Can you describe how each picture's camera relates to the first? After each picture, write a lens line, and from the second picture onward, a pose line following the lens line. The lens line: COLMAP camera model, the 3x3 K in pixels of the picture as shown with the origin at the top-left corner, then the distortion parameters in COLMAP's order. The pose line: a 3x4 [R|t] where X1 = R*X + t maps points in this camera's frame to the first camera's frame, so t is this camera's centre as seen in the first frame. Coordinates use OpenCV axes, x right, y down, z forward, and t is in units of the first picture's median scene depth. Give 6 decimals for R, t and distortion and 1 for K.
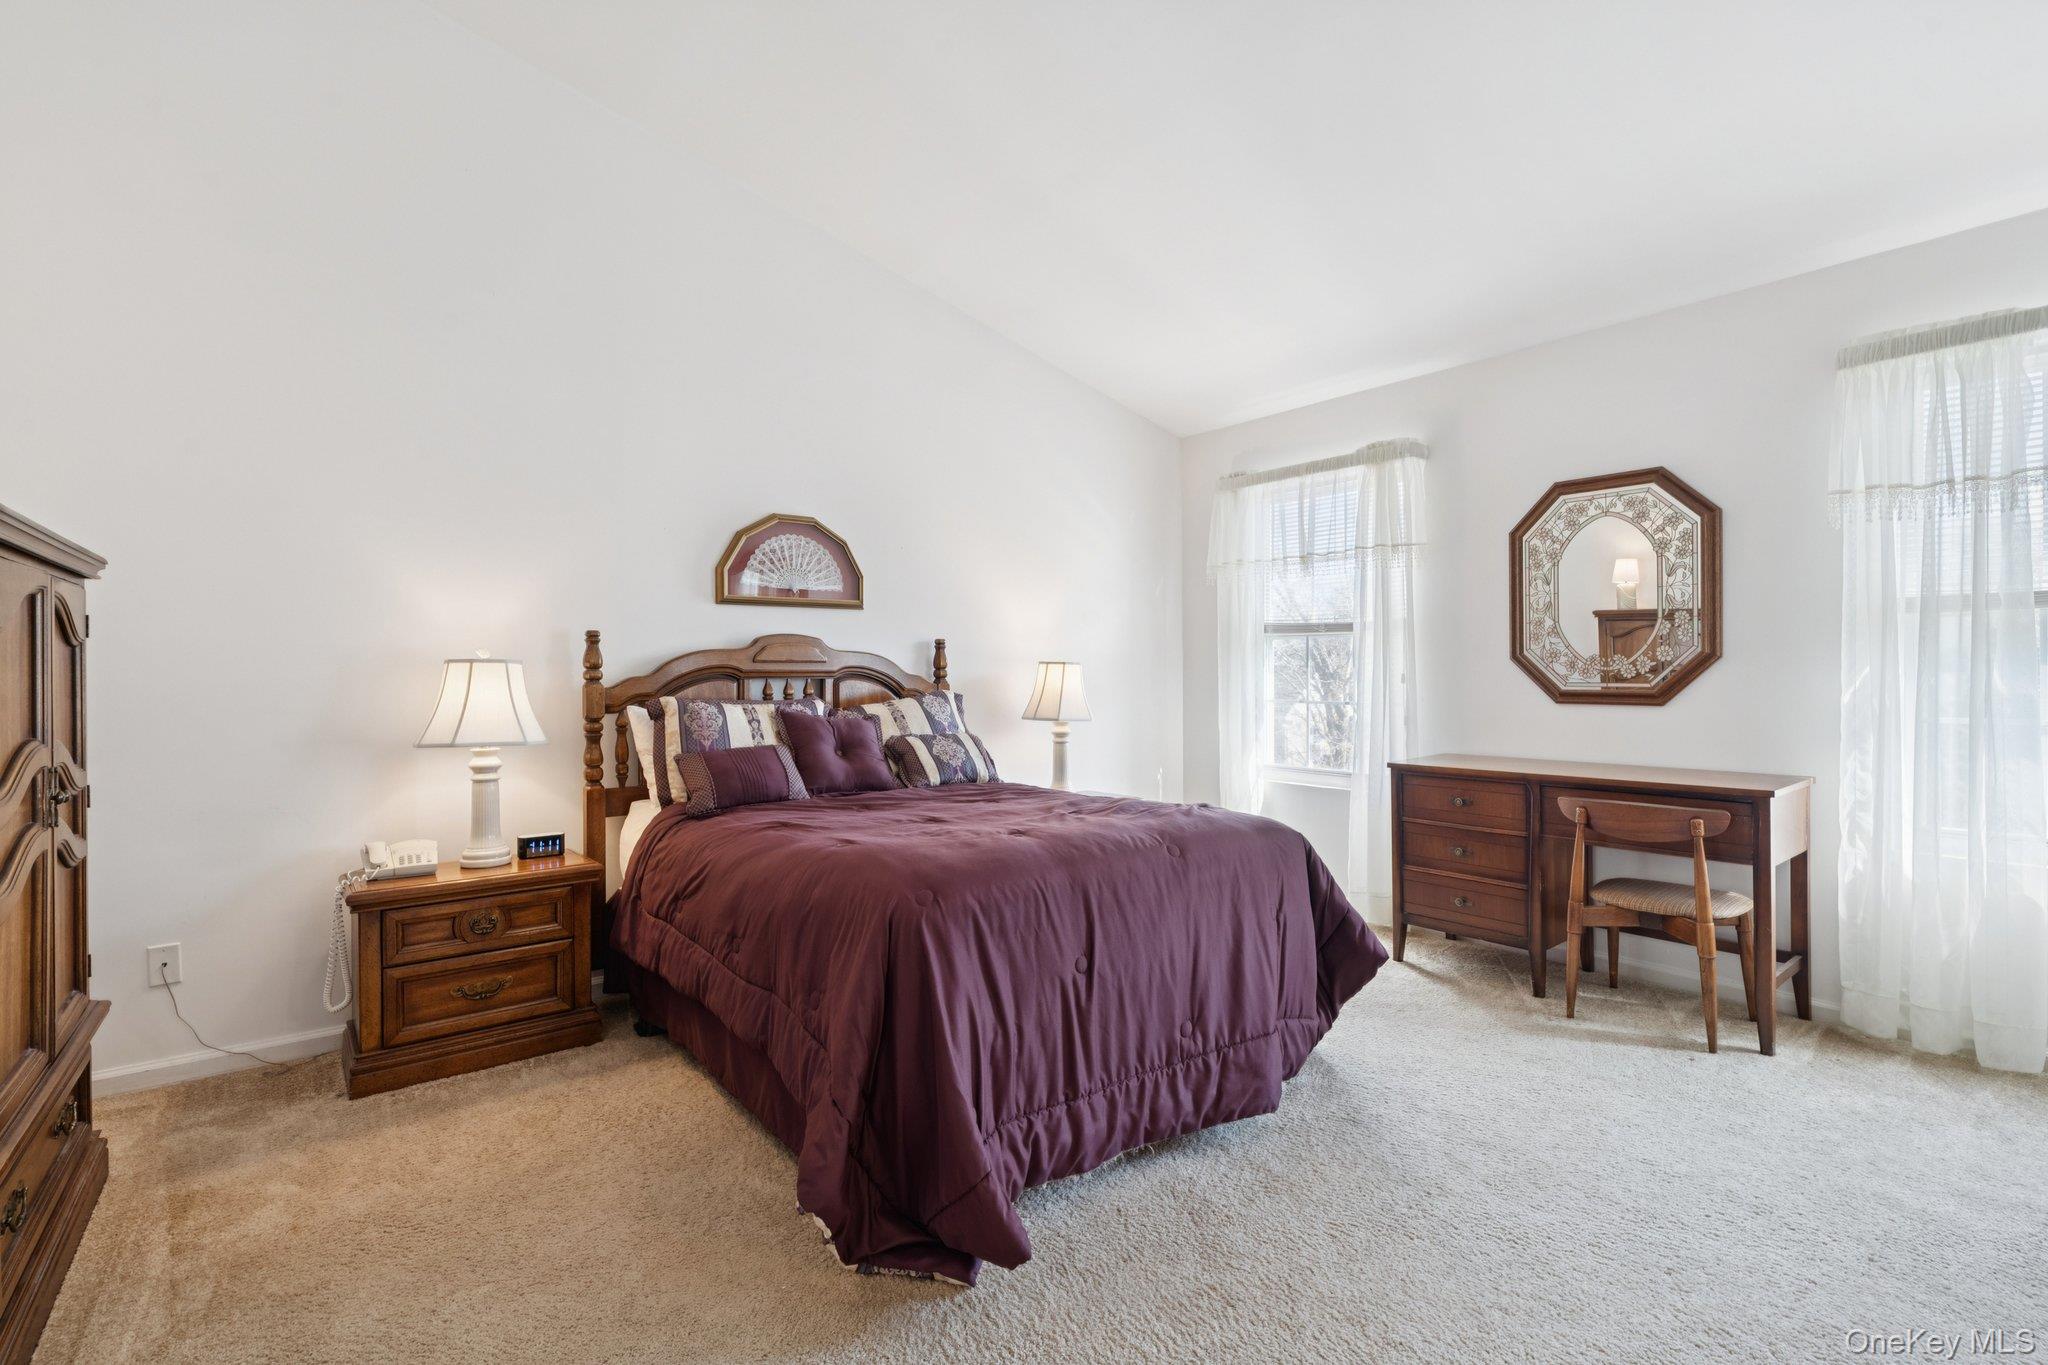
lens RADIAL K [[929.1, 0, 1024.6], [0, 929.1, 679.1], [0, 0, 1]] dist [0.002416, 0.000317]
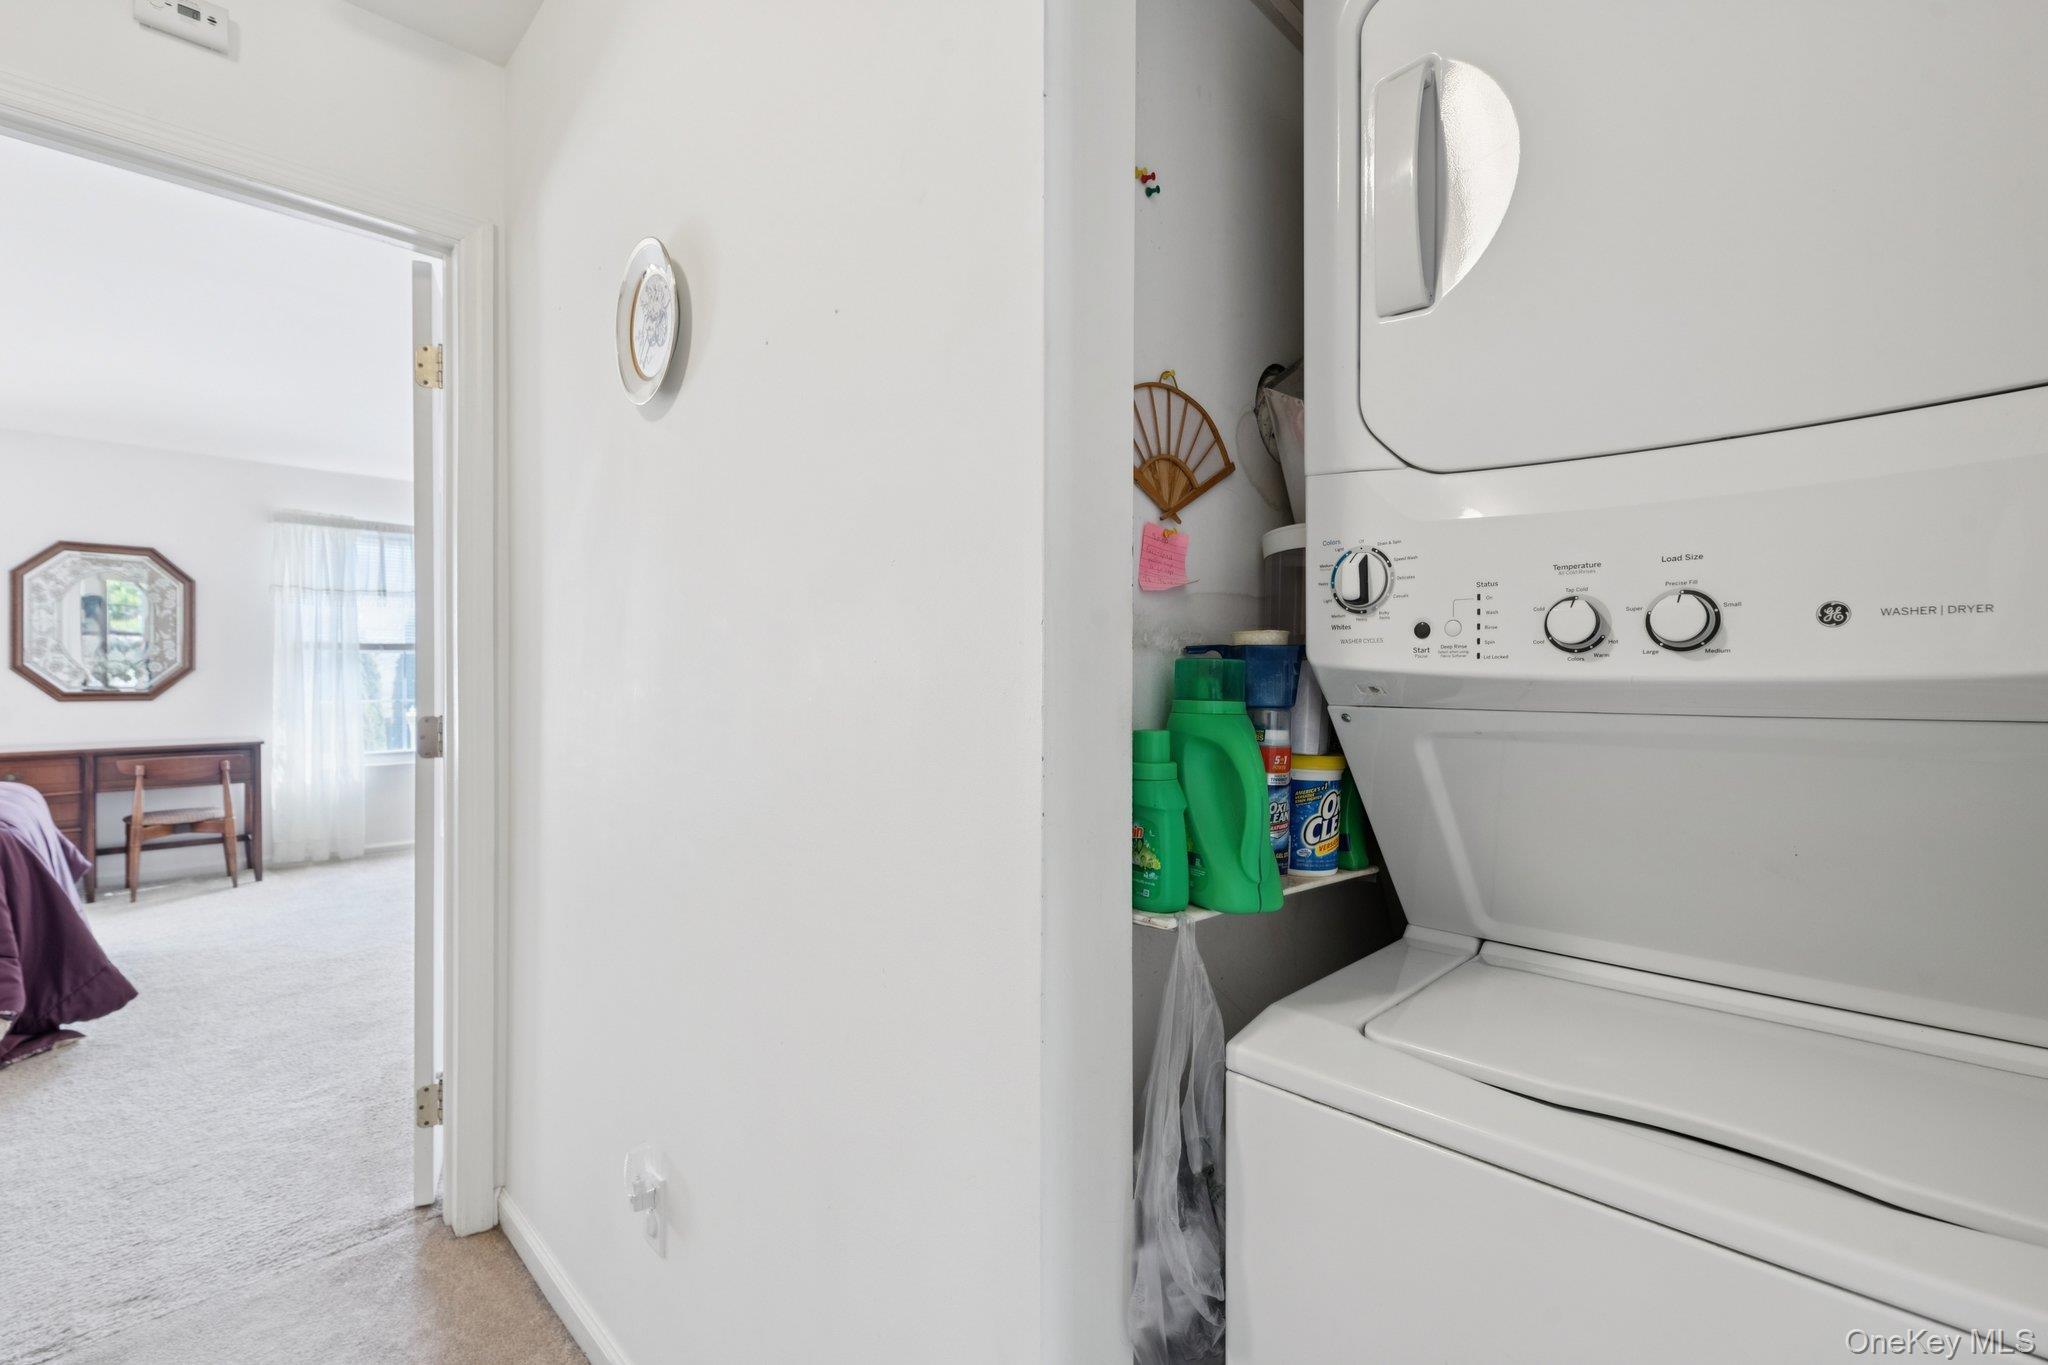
lens RADIAL K [[862.3, 0, 1024.9], [0, 862.3, 682.8], [0, 0, 1]] dist [0.000482, 0.000031]
pose [[-0.135559, -0.000035, 0.990769, -0.972252], [0.012243, 0.999924, 0.001710, 0.014836], [-0.990694, 0.012362, -0.135548, -0.256574]]
